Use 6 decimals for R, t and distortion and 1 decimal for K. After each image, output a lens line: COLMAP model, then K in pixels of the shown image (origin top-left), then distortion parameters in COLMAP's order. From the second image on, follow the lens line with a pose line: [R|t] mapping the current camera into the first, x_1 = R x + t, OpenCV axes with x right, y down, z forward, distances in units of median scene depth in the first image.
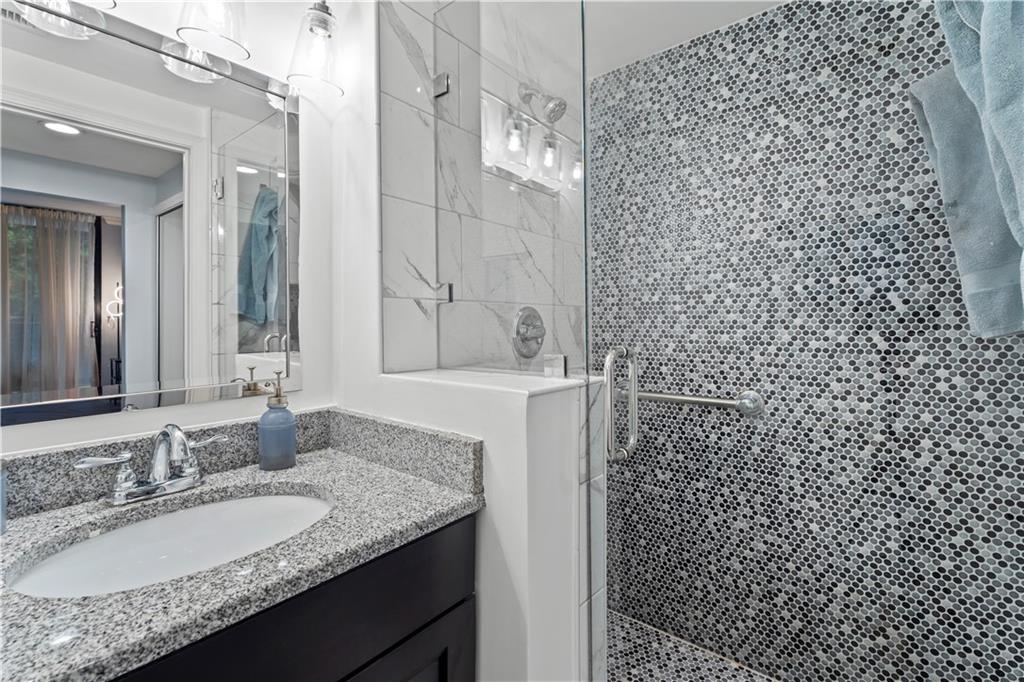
lens RADIAL K [[460.9, 0, 507.5], [0, 460.9, 324.2], [0, 0, 1]] dist [0.000609, -0.000134]
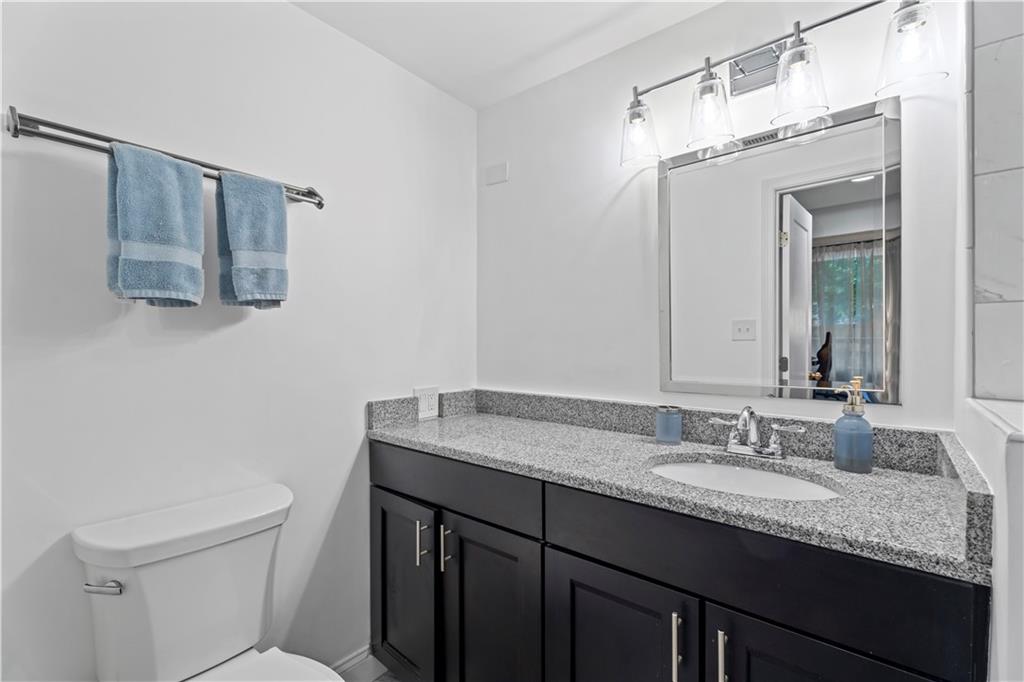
lens RADIAL K [[448.1, 0, 511.3], [0, 448.1, 344.4], [0, 0, 1]] dist [-0.000821, -0.000075]
pose [[-0.022381, 0.003301, -0.999744, 0.667010], [-0.000103, 0.999995, 0.003304, 0.013644], [0.999750, 0.000177, -0.022381, 0.261537]]
